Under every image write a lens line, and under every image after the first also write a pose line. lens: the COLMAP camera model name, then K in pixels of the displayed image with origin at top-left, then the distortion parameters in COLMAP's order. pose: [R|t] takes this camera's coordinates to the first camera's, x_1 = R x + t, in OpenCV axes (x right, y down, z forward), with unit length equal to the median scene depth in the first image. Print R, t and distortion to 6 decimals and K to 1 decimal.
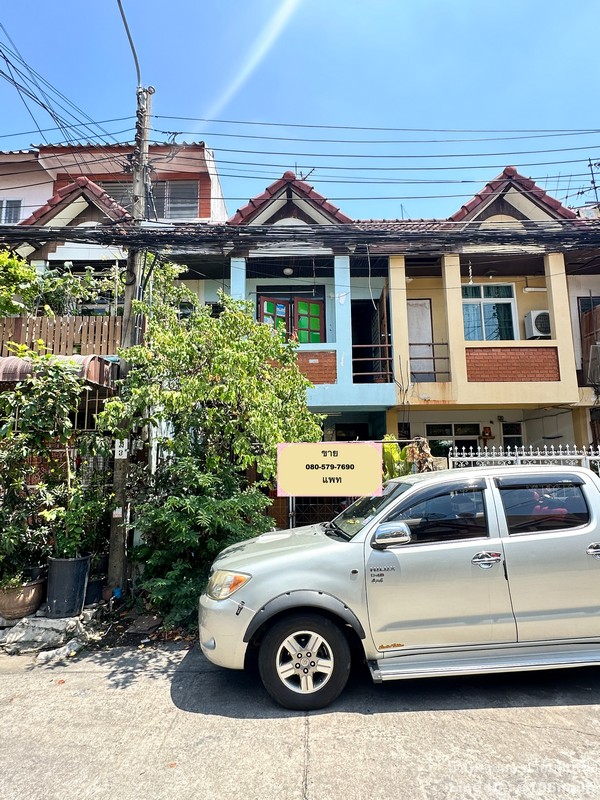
lens RADIAL K [[420.0, 0, 300.0], [0, 420.0, 400.0], [0, 0, 1]] dist [-0.002350, -0.000508]
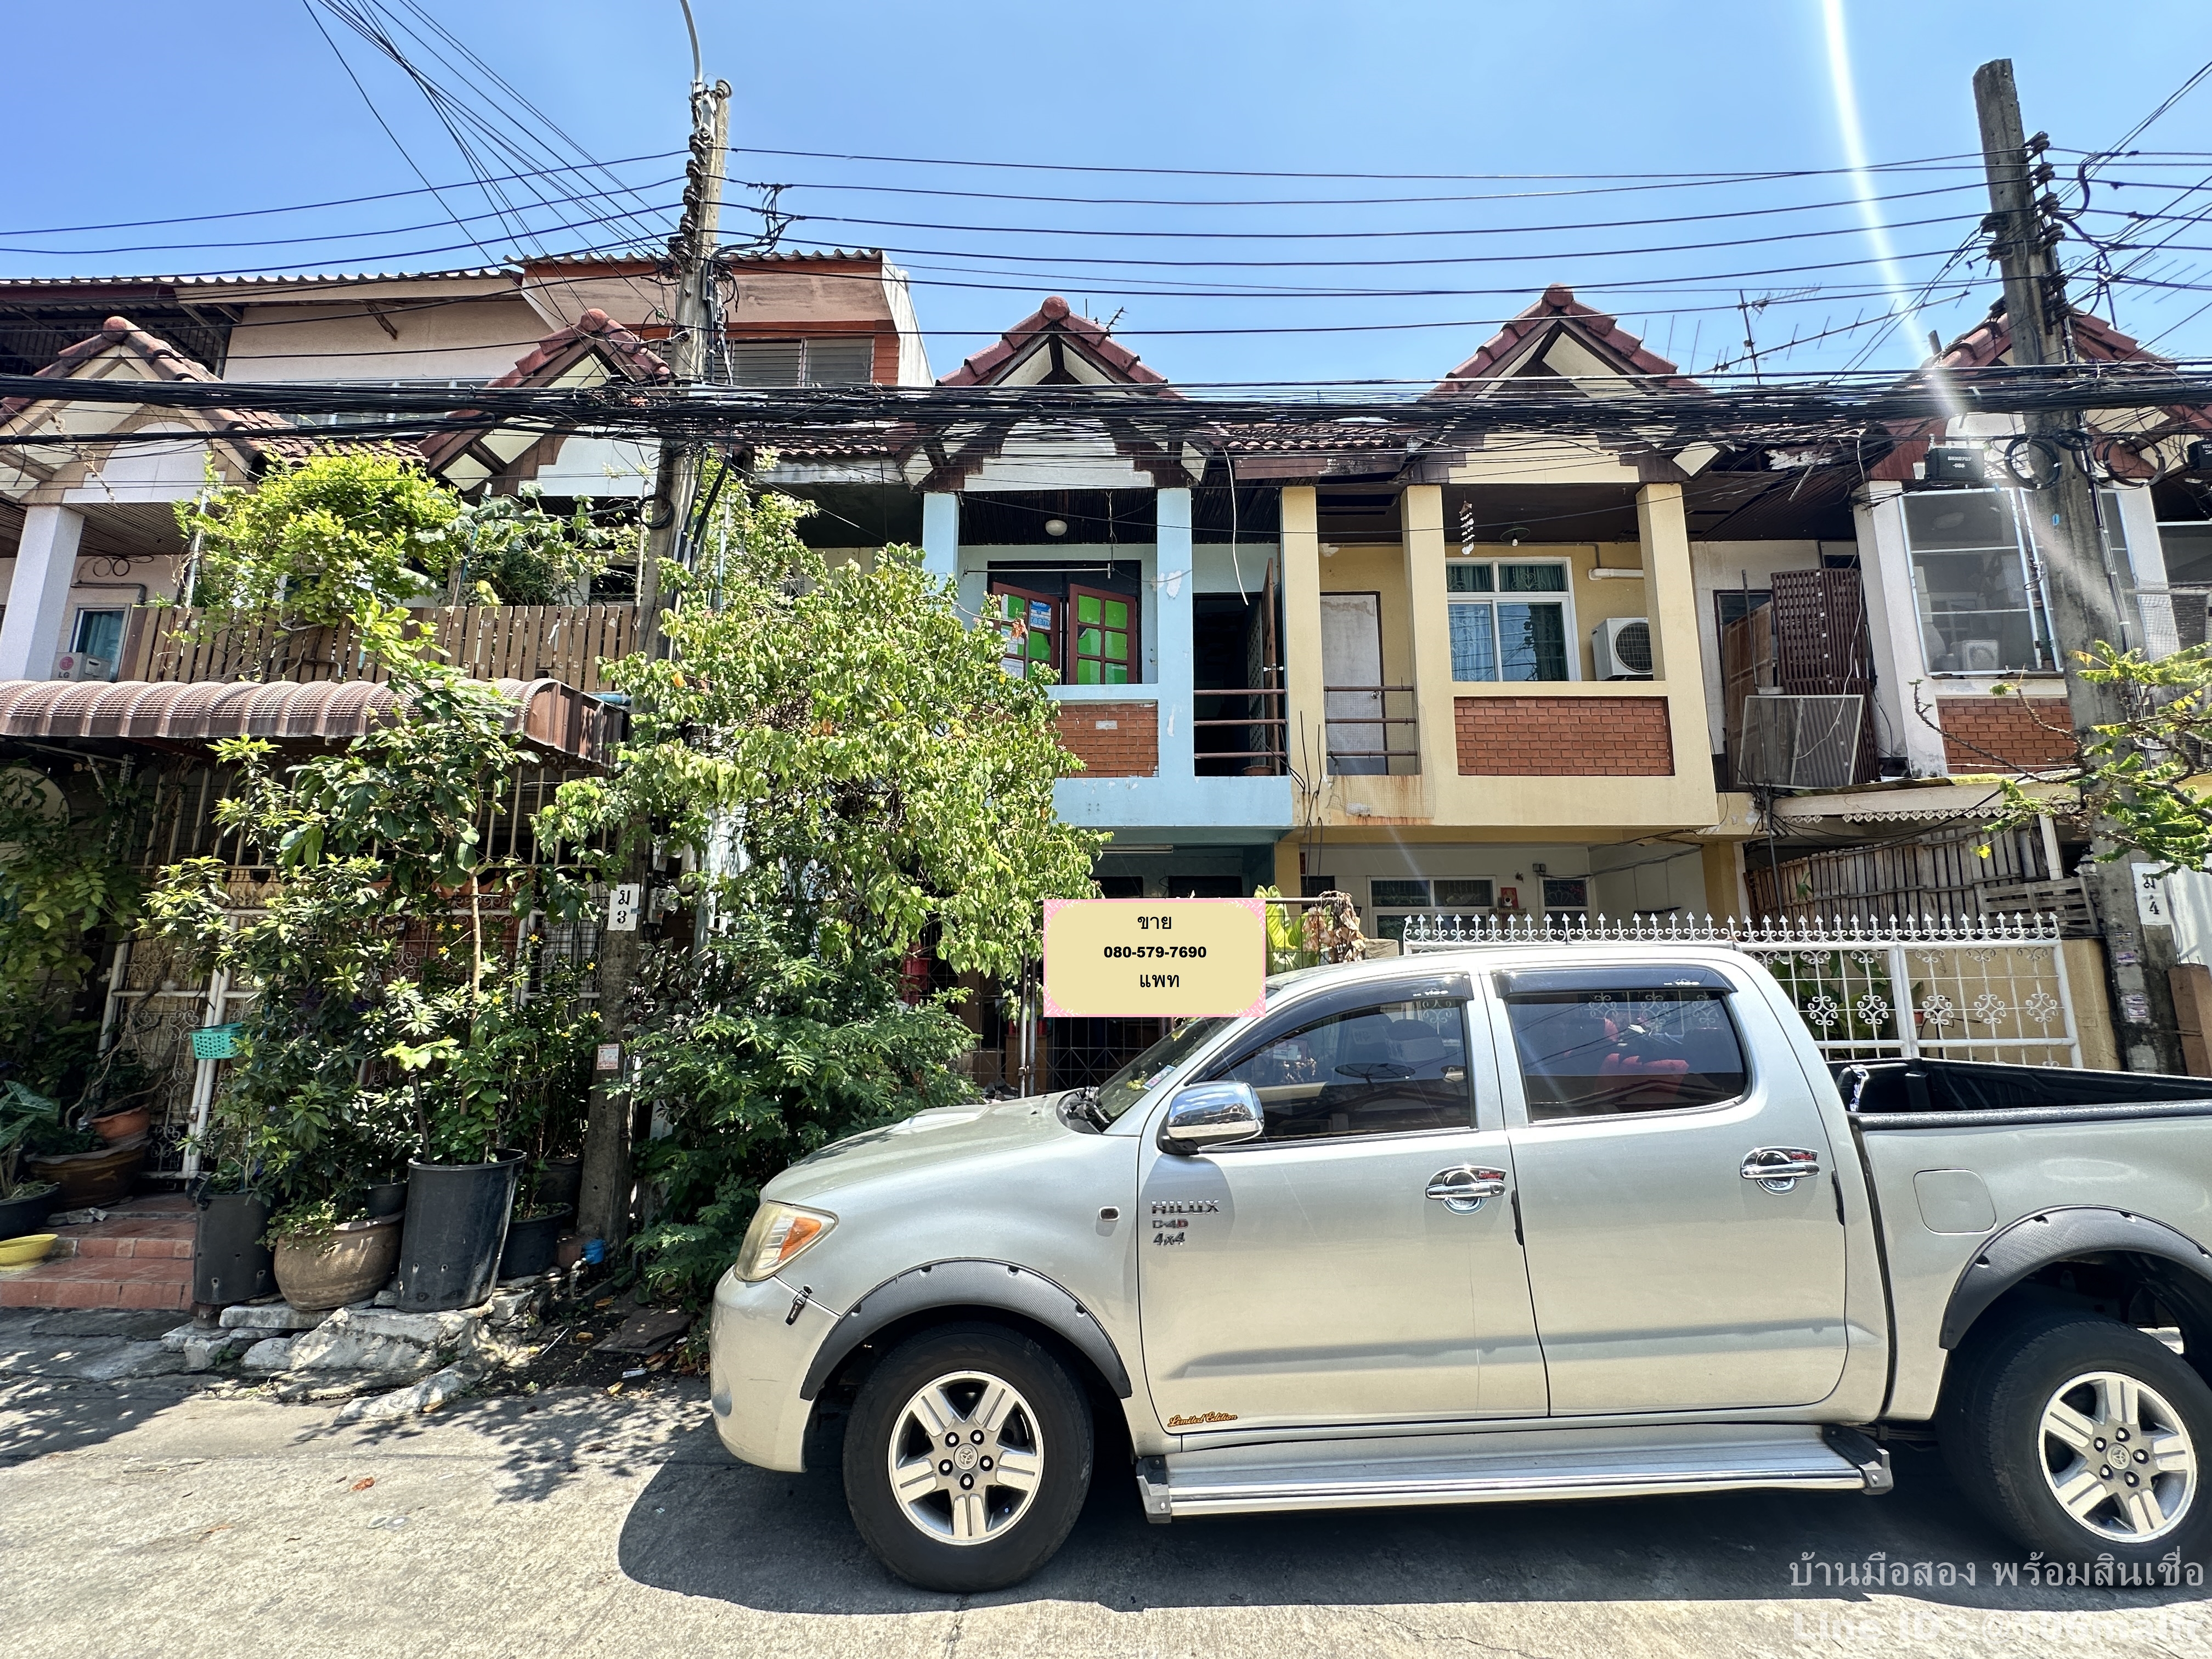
lens RADIAL K [[883.6, 0, 1105.0], [0, 883.6, 825.3], [0, 0, 1]] dist [-0.003311, 0.000431]
pose [[0.999730, 0.011080, -0.020446, 0.084954], [-0.011456, 0.999766, -0.018375, 0.048502], [0.020237, 0.018604, 0.999622, 0.128639]]
